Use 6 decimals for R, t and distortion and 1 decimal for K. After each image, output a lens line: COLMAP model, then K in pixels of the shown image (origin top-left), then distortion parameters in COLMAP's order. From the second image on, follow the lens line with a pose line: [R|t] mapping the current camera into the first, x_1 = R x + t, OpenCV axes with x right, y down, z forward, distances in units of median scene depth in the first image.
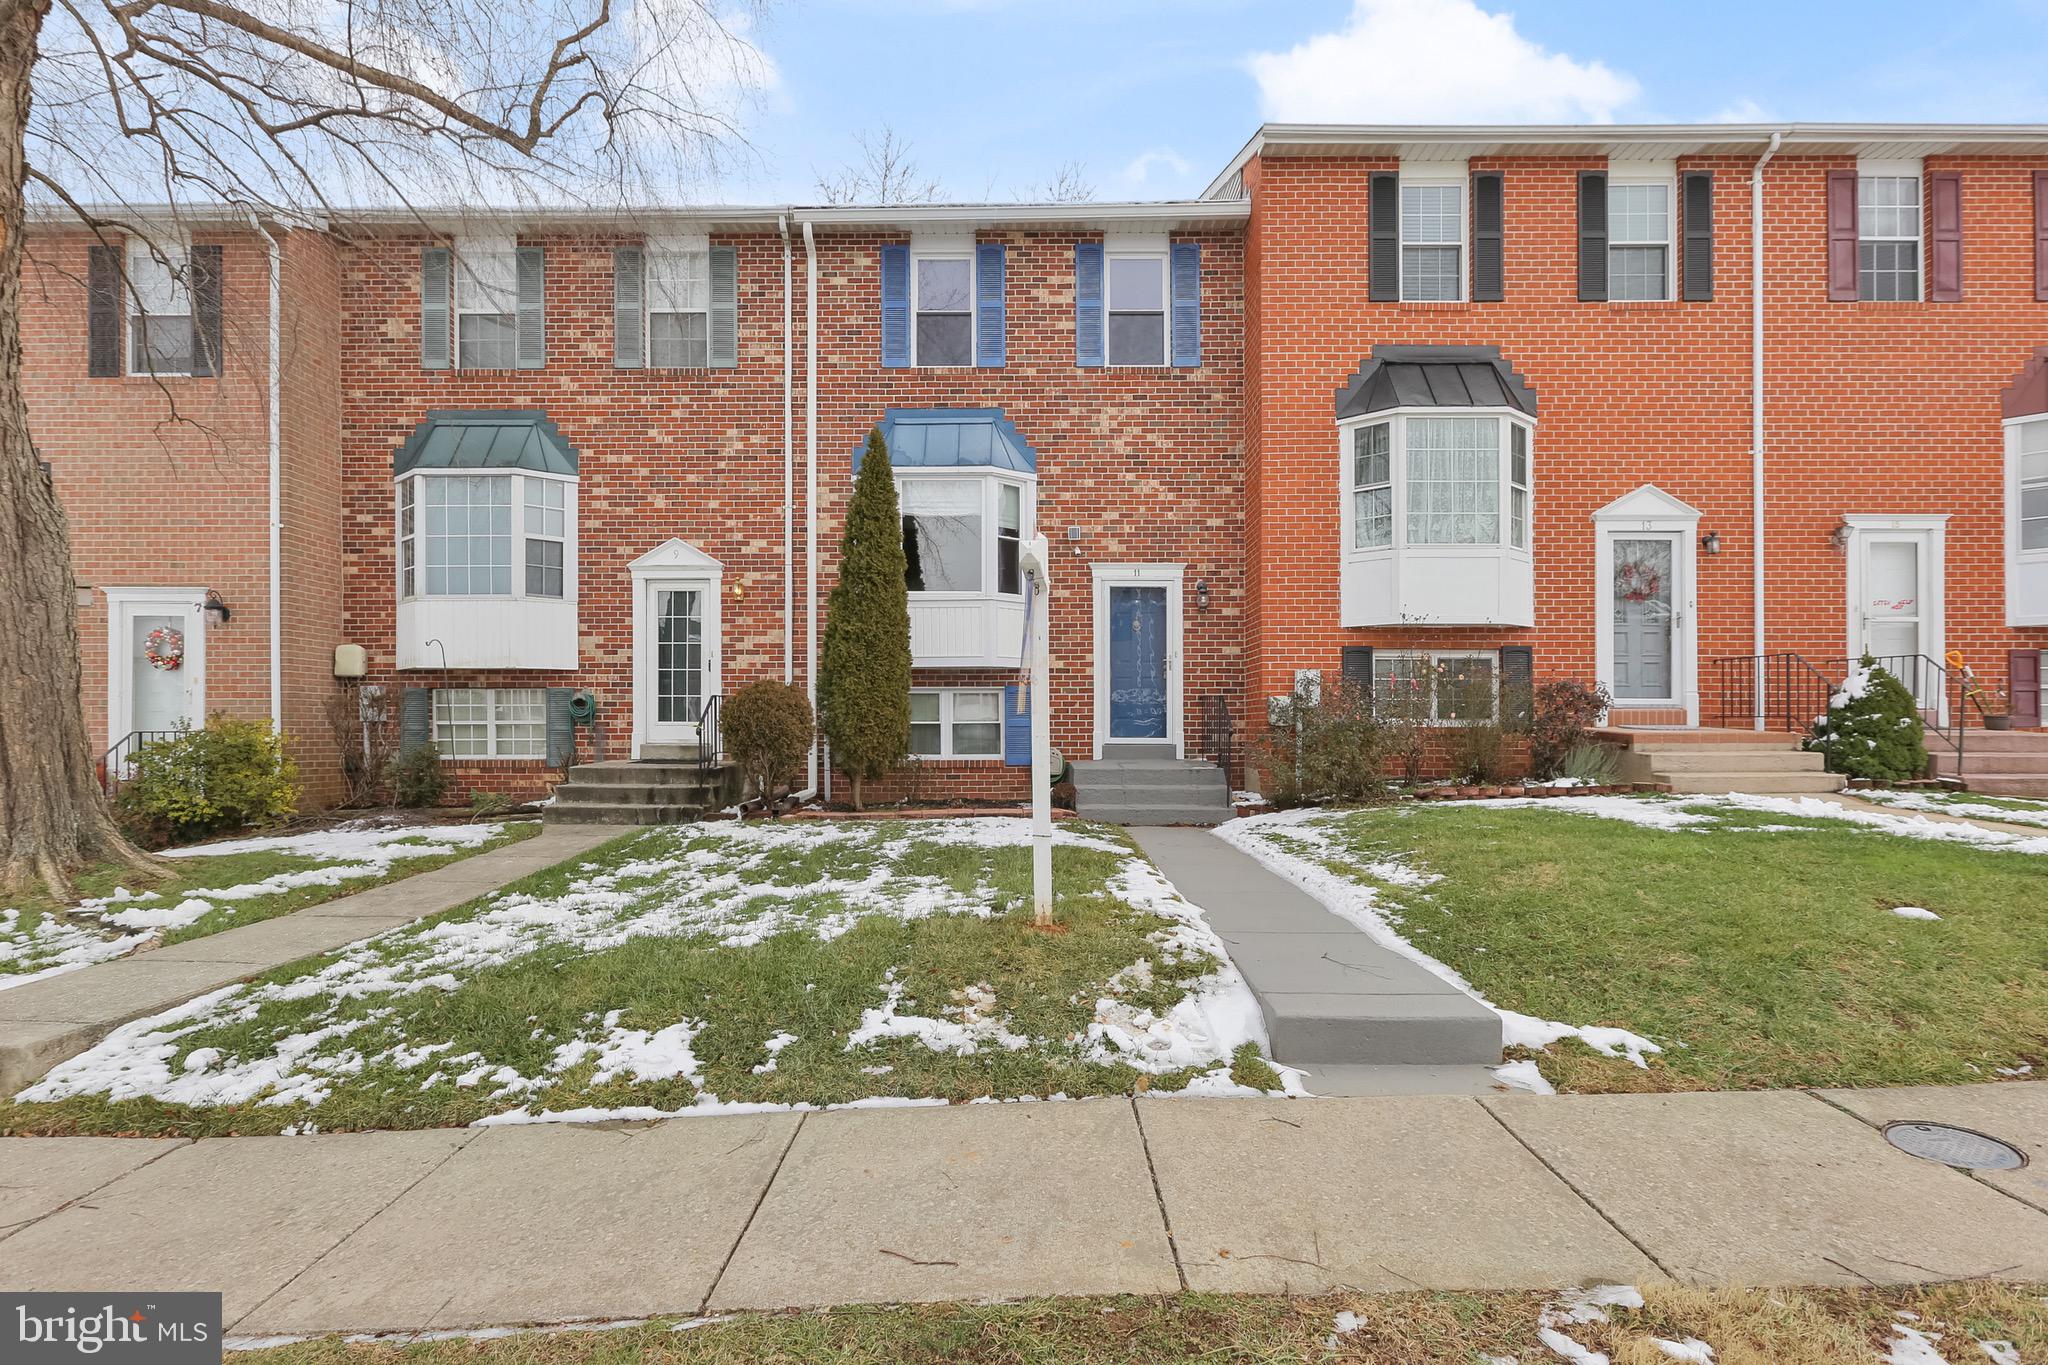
lens RADIAL K [[1009.4, 0, 1027.8], [0, 1009.4, 721.3], [0, 0, 1]] dist [-0.007164, 0.013202]
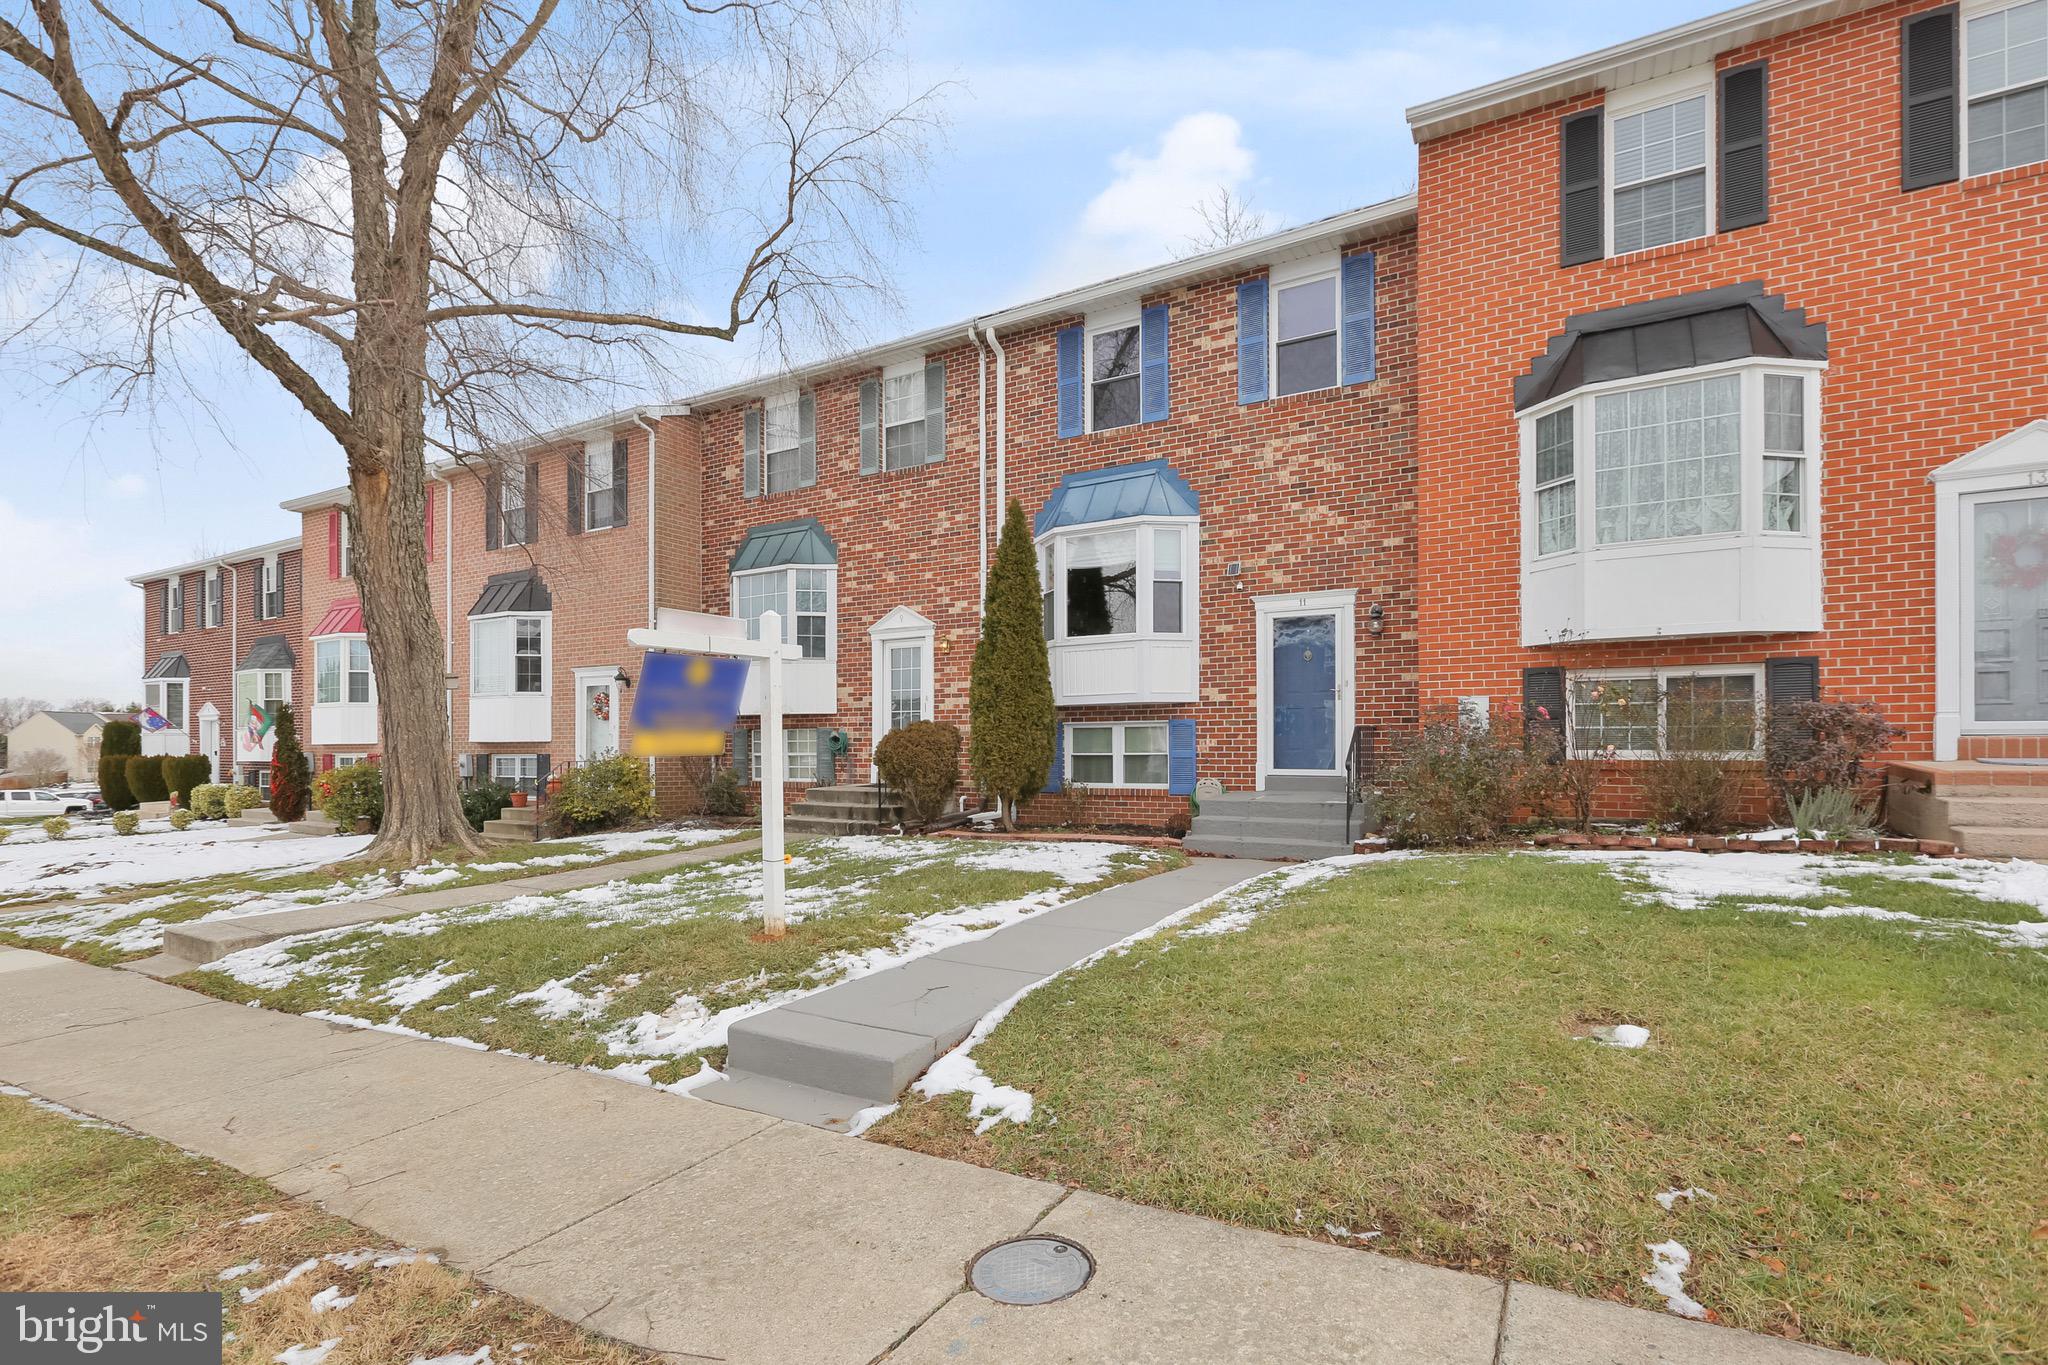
lens RADIAL K [[934.9, 0, 1024.8], [0, 934.9, 742.2], [0, 0, 1]] dist [-0.000269, 0.003732]
pose [[0.865825, -0.004598, -0.500326, 0.350632], [0.004272, 0.999989, -0.001797, -0.010480], [0.500329, -0.000581, 0.865835, 0.076137]]
